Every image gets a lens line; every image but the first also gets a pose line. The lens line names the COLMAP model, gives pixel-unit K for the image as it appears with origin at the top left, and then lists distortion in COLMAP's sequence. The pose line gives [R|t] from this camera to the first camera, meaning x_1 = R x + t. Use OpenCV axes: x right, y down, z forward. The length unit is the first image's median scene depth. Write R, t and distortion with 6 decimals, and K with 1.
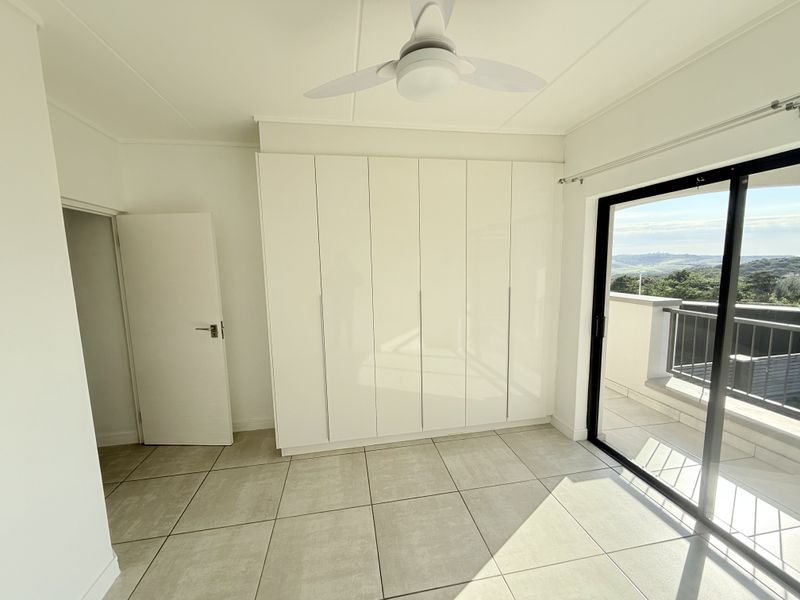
lens RADIAL K [[320.2, 0, 397.2], [0, 320.2, 302.4], [0, 0, 1]] dist [-0.000215, 0.000024]
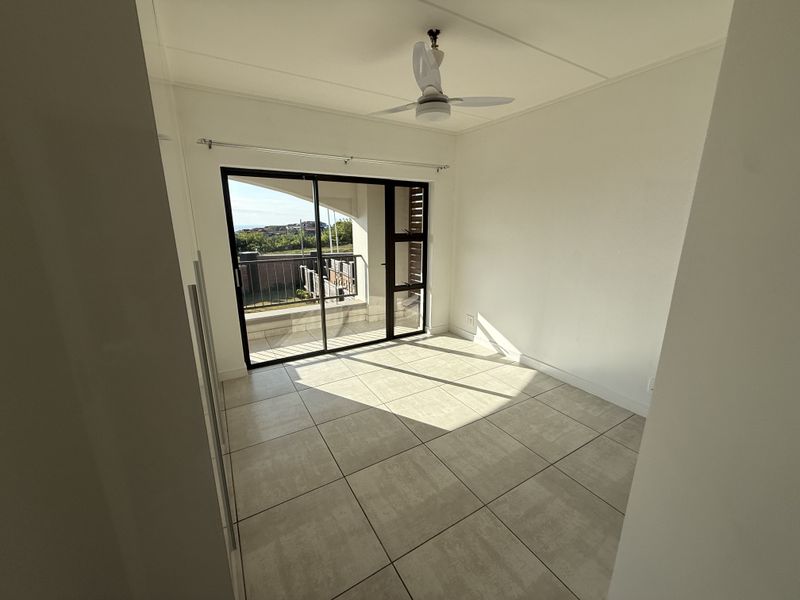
lens RADIAL K [[320.2, 0, 397.2], [0, 320.2, 302.4], [0, 0, 1]] dist [-0.000215, 0.000024]
pose [[-0.364032, -0.200805, 0.909482, -0.764197], [0.121231, 0.957959, 0.260032, -0.081824], [-0.923463, 0.204918, -0.324384, 0.896973]]
